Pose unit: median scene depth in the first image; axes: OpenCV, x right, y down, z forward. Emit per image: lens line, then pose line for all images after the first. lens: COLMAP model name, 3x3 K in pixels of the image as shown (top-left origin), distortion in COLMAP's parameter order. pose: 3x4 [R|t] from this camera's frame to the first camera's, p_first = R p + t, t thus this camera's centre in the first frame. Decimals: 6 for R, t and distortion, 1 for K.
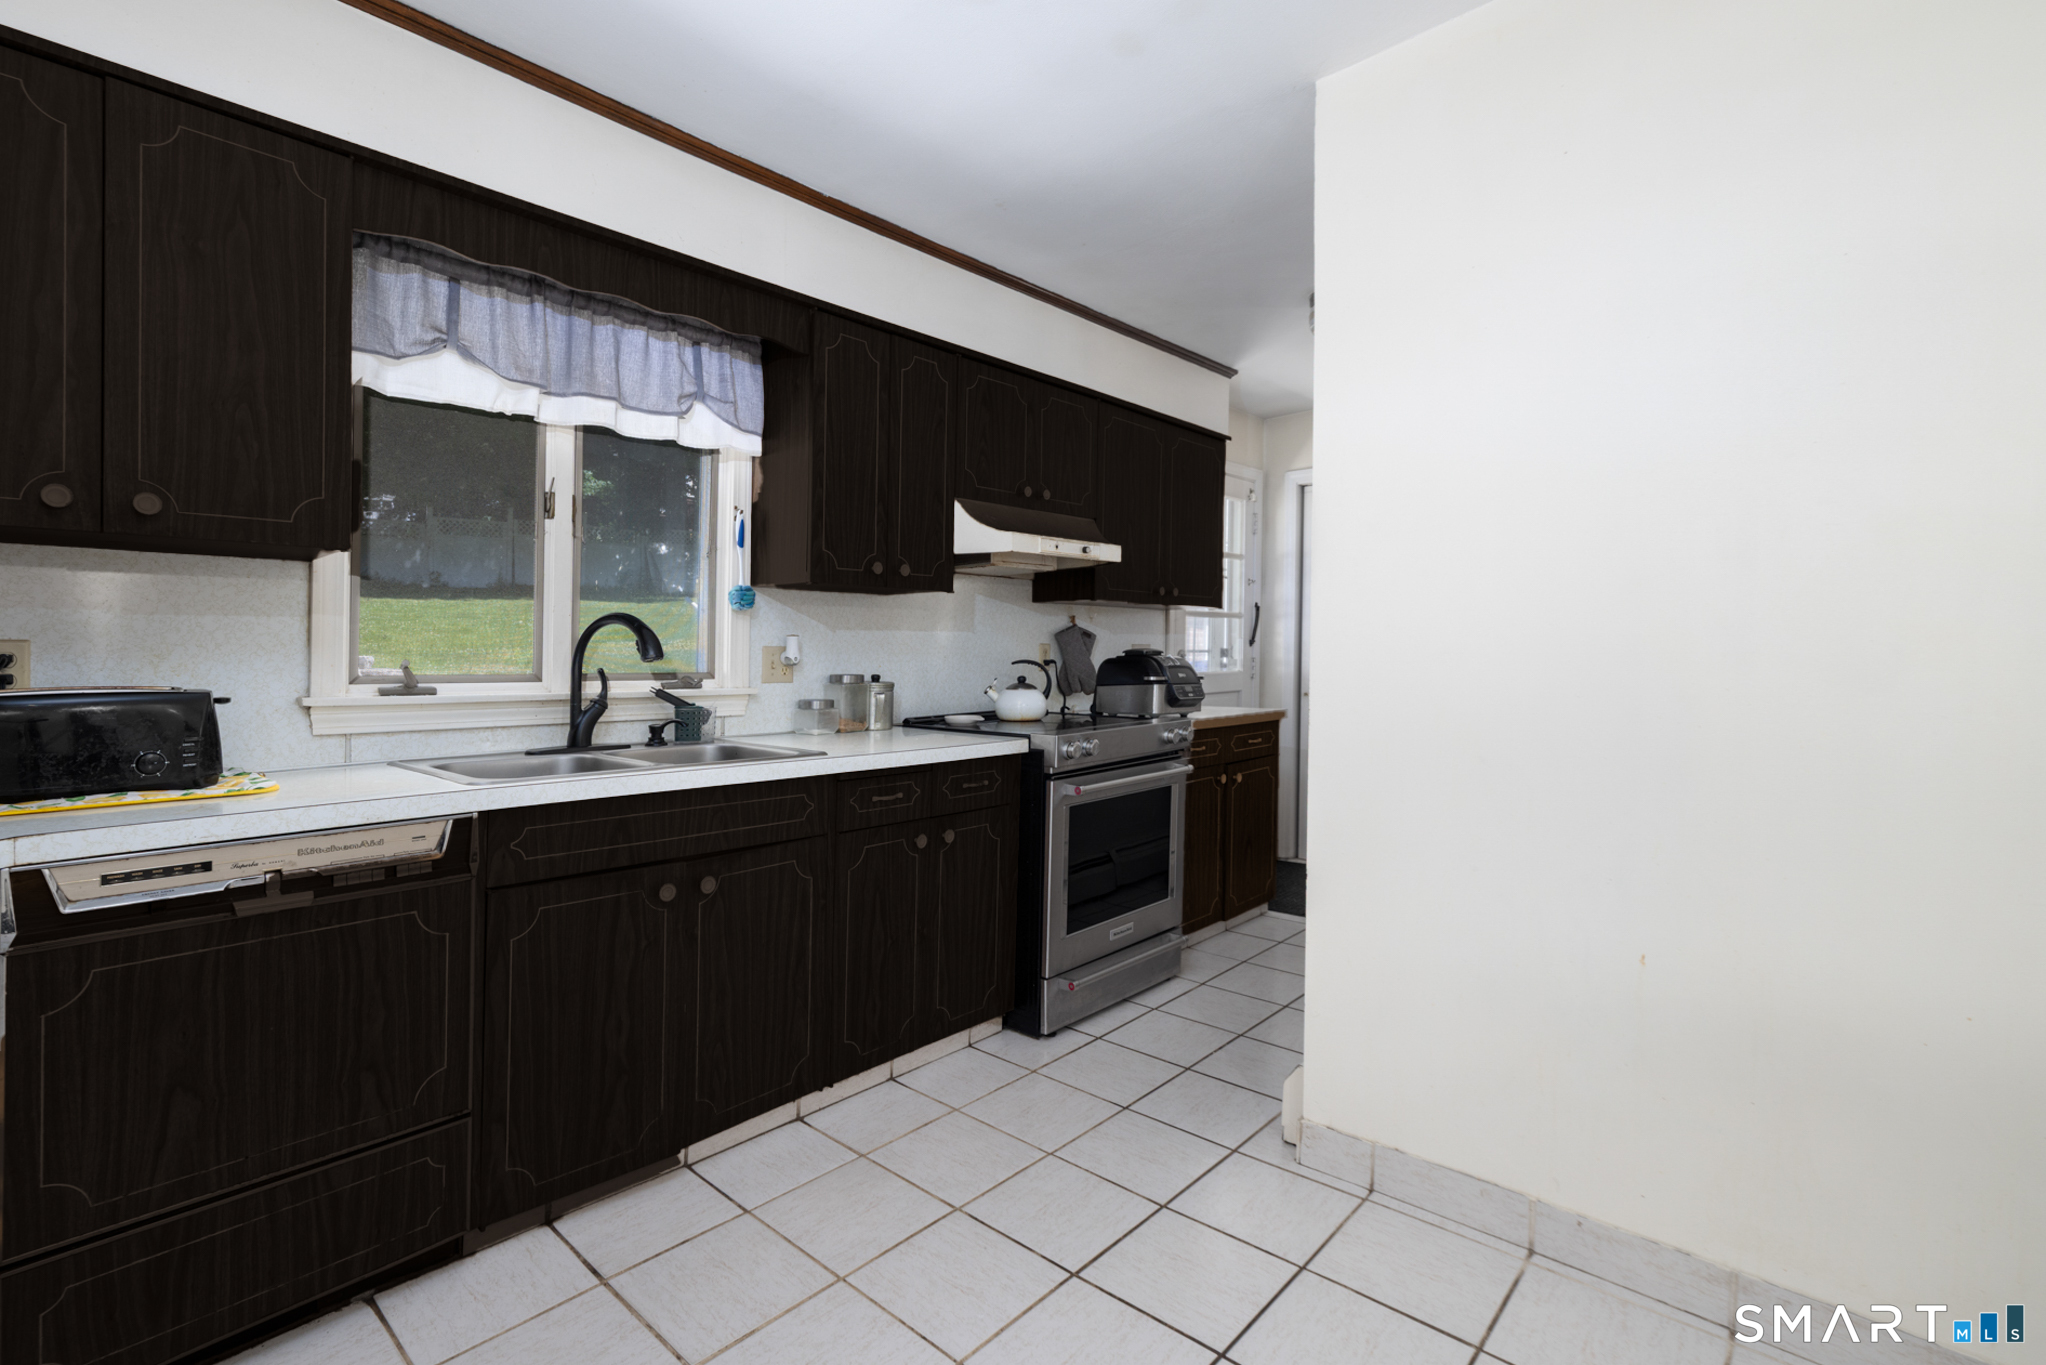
lens RADIAL K [[958.7, 0, 1015.9], [0, 958.7, 654.1], [0, 0, 1]] dist [0.000371, 0.000223]
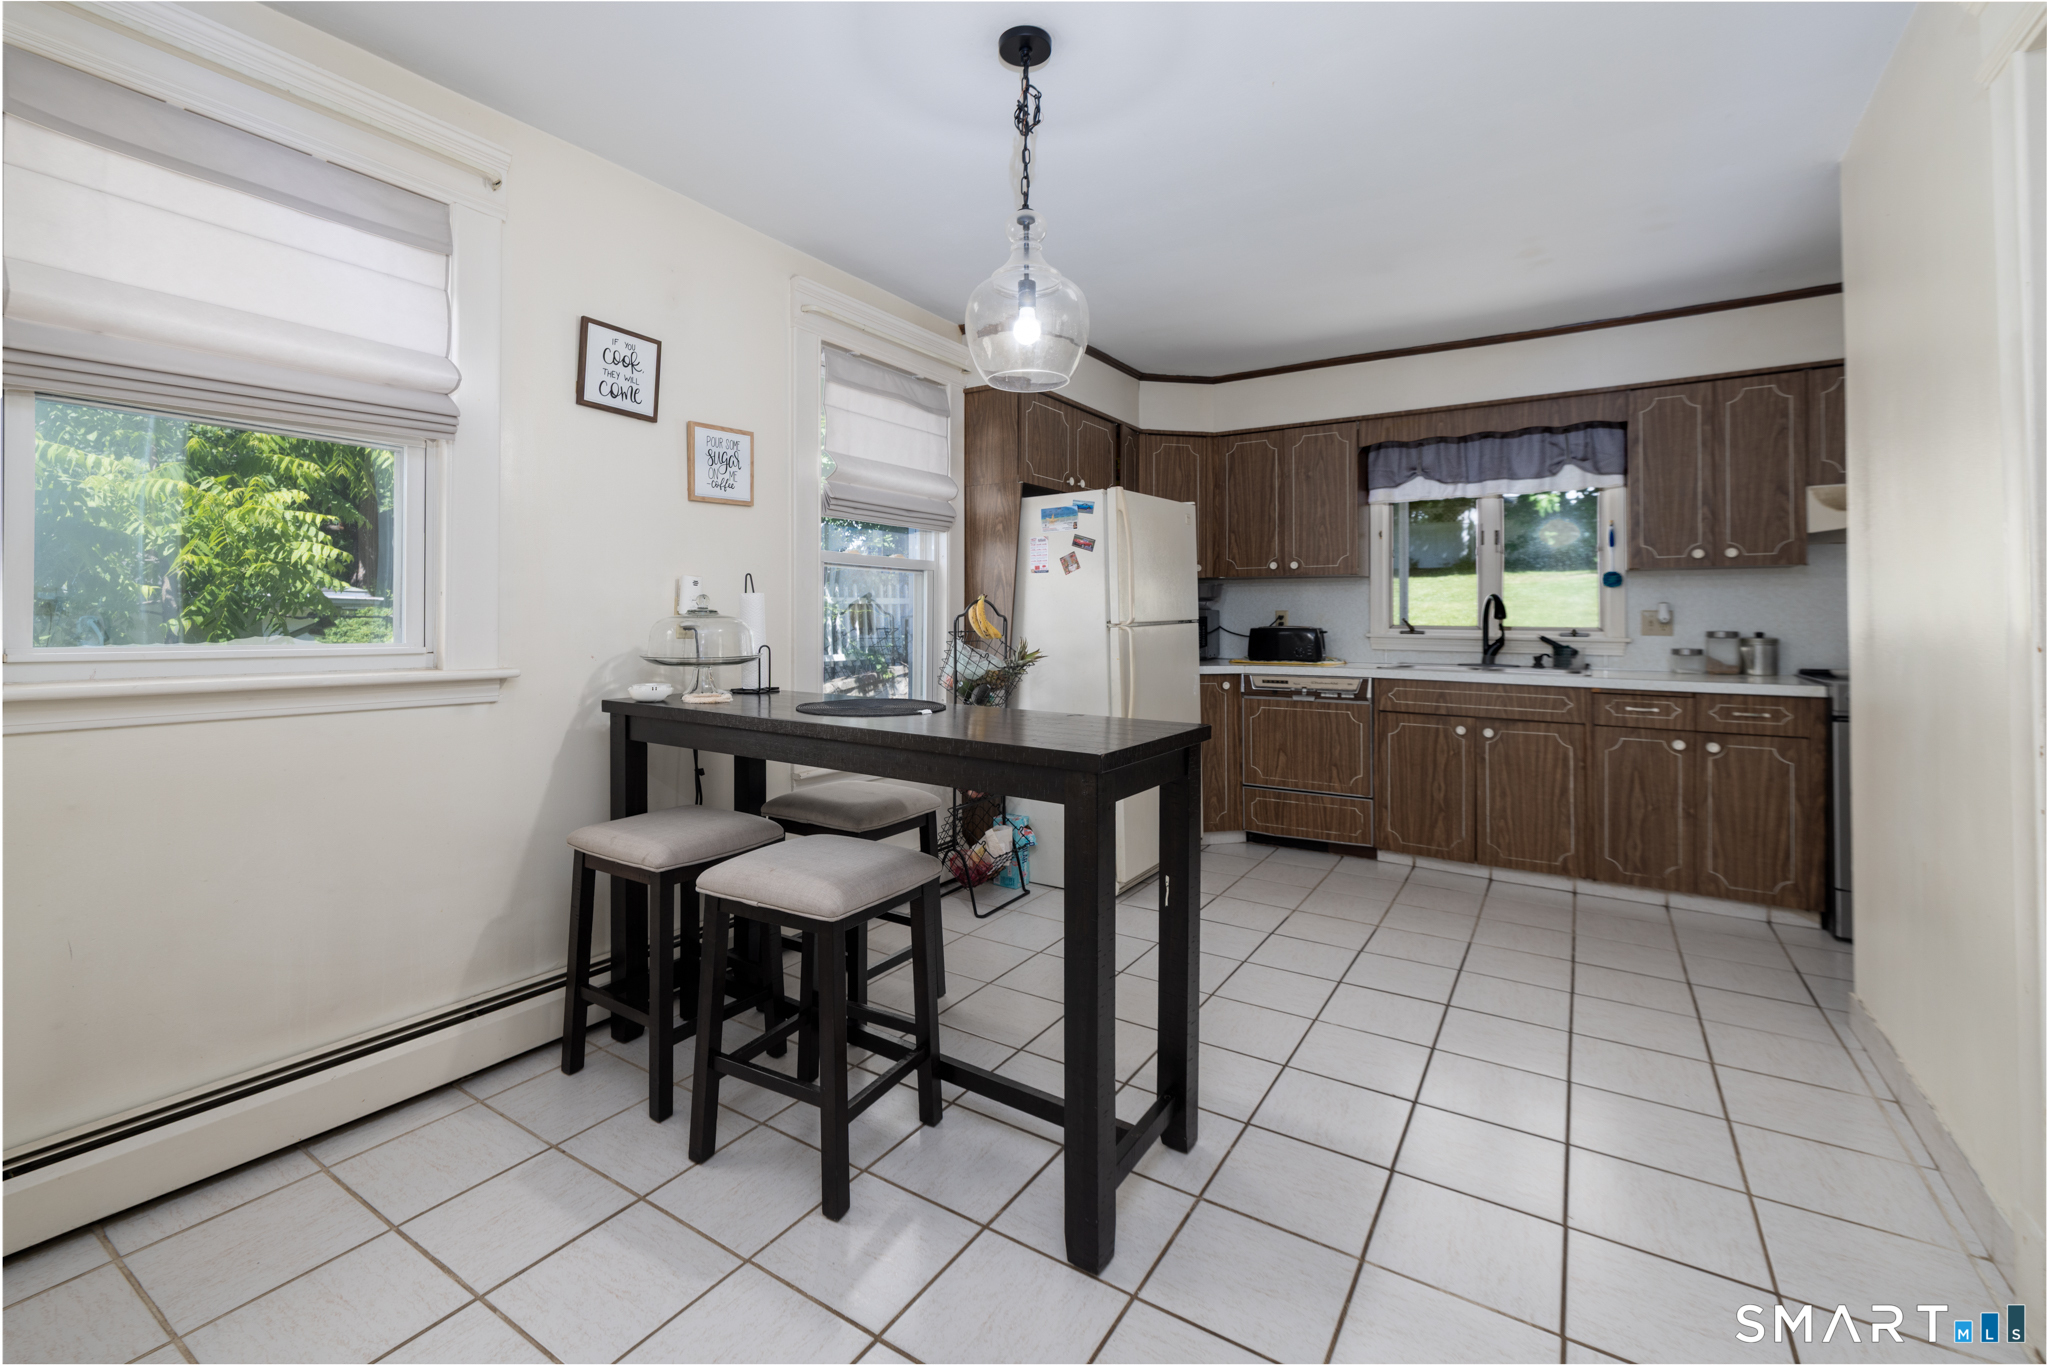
lens RADIAL K [[868.4, 0, 1017.2], [0, 868.4, 609.3], [0, 0, 1]] dist [0.000086, 0.000005]
pose [[0.179148, -0.008480, -0.983786, 1.005731], [-0.003131, 0.999953, -0.009190, 0.005999], [0.983817, 0.004726, 0.179113, -0.213816]]
